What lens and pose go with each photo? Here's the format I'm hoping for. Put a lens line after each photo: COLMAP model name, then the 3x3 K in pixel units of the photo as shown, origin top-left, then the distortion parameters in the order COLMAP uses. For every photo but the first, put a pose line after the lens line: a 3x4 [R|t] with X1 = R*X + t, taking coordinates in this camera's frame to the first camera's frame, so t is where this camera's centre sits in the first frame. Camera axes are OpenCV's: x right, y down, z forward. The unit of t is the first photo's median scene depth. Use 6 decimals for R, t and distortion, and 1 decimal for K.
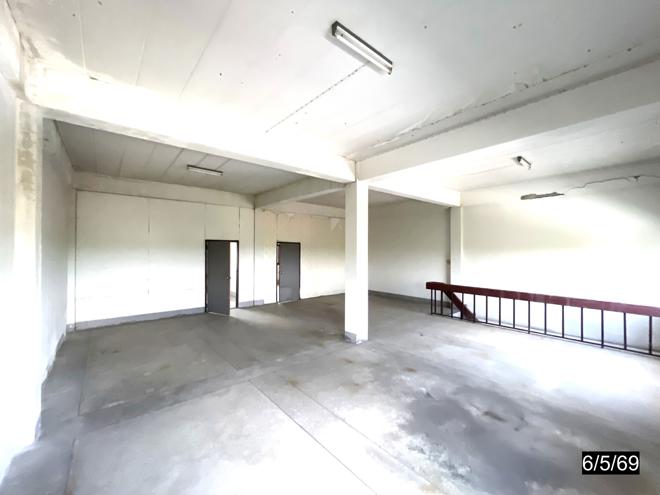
lens RADIAL K [[267.3, 0, 330.6], [0, 267.3, 246.4], [0, 0, 1]] dist [-0.000729, -0.000455]
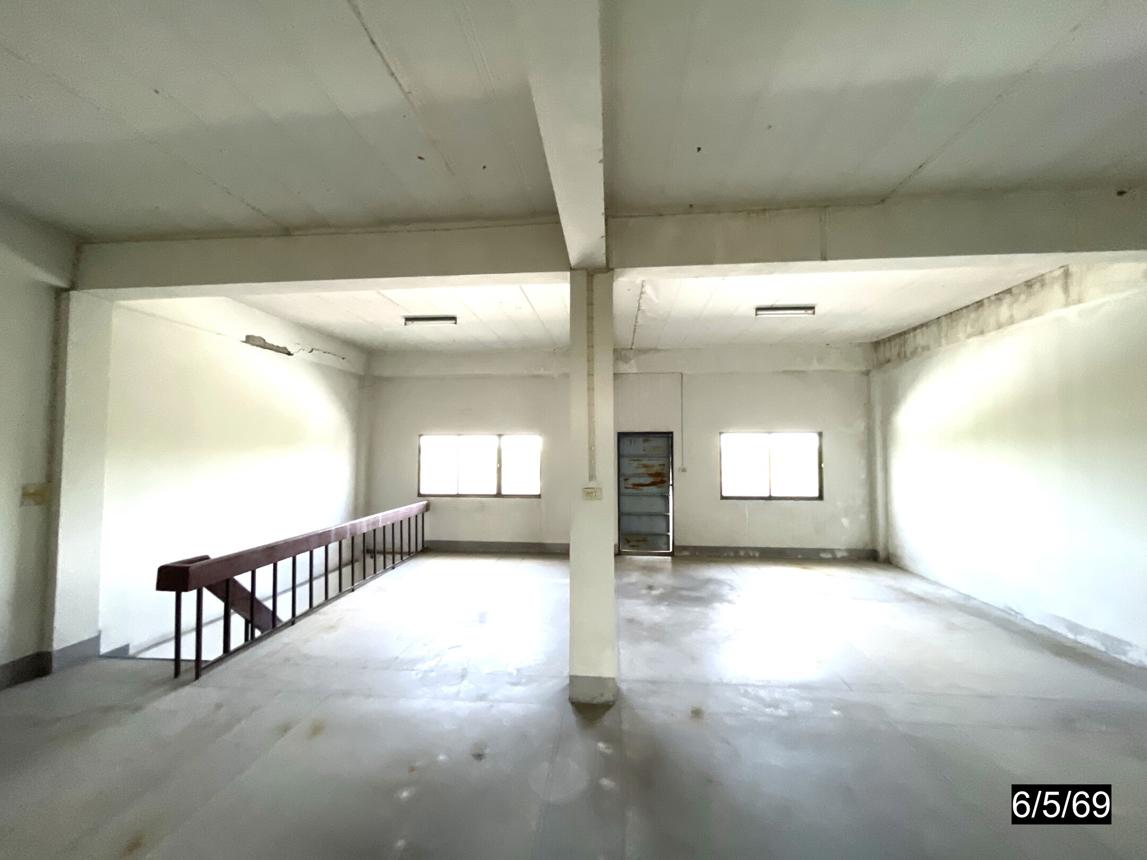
lens RADIAL K [[464.5, 0, 579.1], [0, 464.5, 440.8], [0, 0, 1]] dist [-0.000729, -0.000455]
pose [[-0.697050, -0.002425, 0.717018, -0.318780], [-0.013941, 0.999851, -0.010172, -0.002077], [-0.716887, -0.017086, -0.696980, 1.288320]]
